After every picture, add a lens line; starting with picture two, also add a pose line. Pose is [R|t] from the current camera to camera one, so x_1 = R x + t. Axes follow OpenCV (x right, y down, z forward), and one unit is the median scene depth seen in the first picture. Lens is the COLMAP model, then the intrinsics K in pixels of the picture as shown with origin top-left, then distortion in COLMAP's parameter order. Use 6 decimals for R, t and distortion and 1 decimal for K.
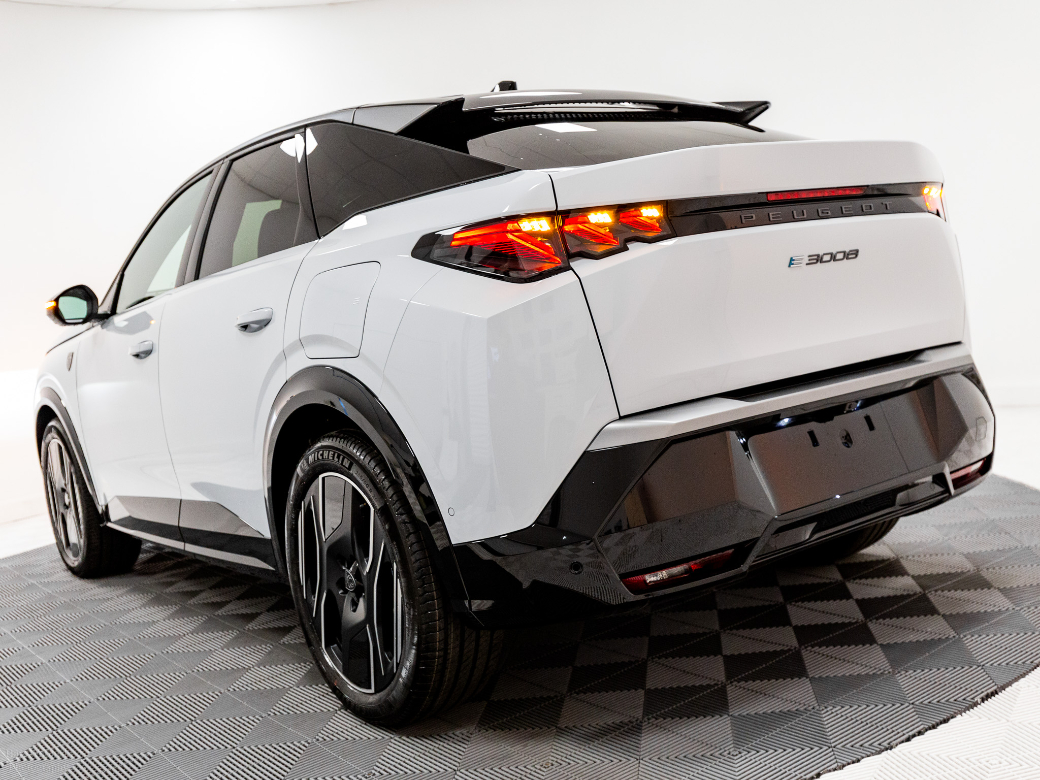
lens RADIAL K [[1104.8, 0, 520.0], [0, 1104.8, 390.0], [0, 0, 1]] dist [0.012573, 0.003477]
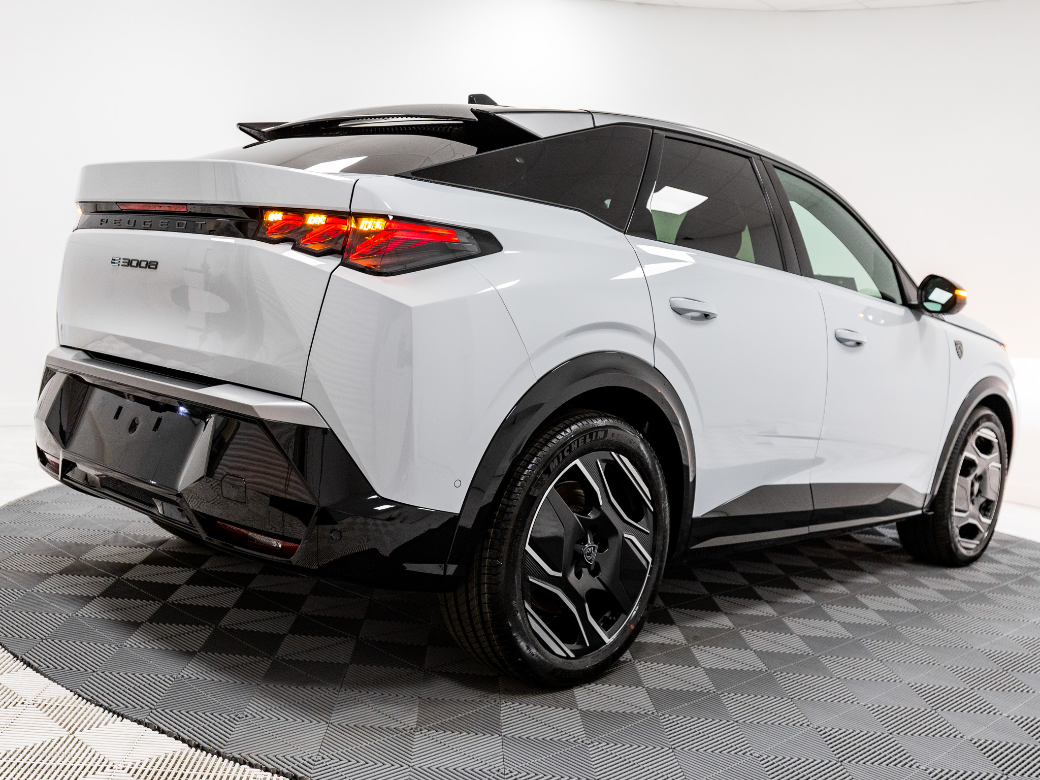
lens RADIAL K [[1104.8, 0, 520.0], [0, 1104.8, 390.0], [0, 0, 1]] dist [0.012573, 0.003477]
pose [[0.169178, 0.226348, -0.959242, 1.445204], [-0.200879, 0.960760, 0.191278, -0.287350], [0.964897, 0.160331, 0.208008, 1.145776]]
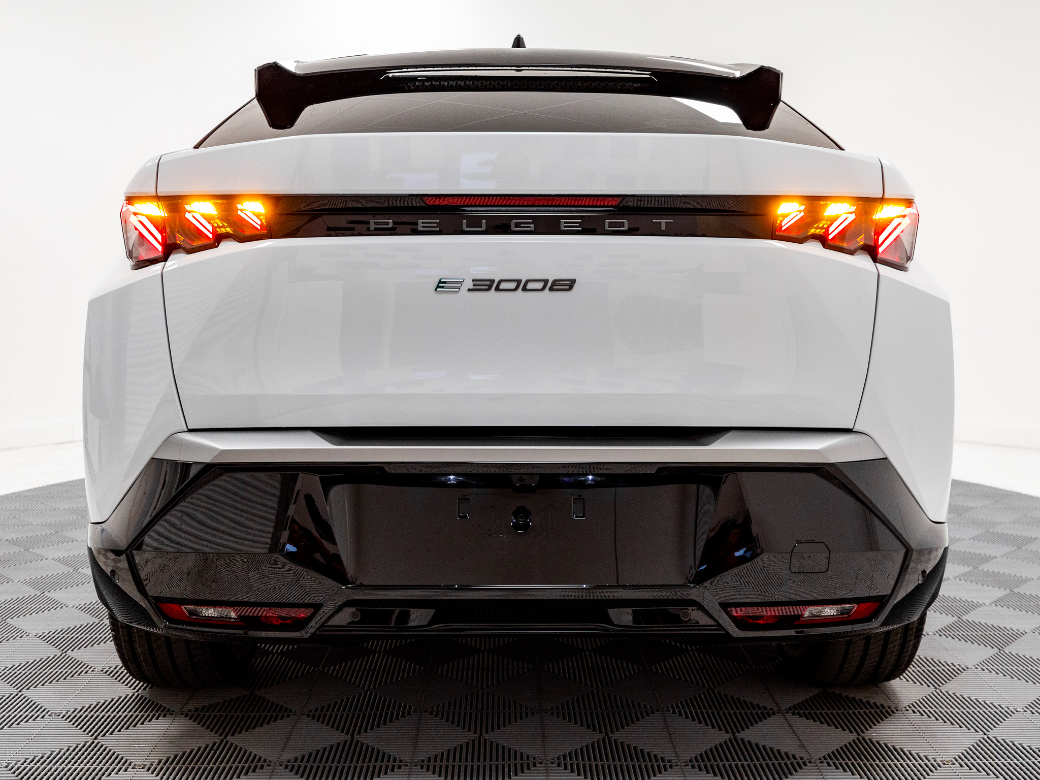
lens RADIAL K [[1149.2, 0, 520.0], [0, 1149.2, 390.0], [0, 0, 1]] dist [0.007476, 0.004558]
pose [[0.809877, 0.183636, -0.557116, 0.733265], [-0.154769, 0.982976, 0.099020, -0.126051], [0.565815, 0.006030, 0.824510, 0.332338]]
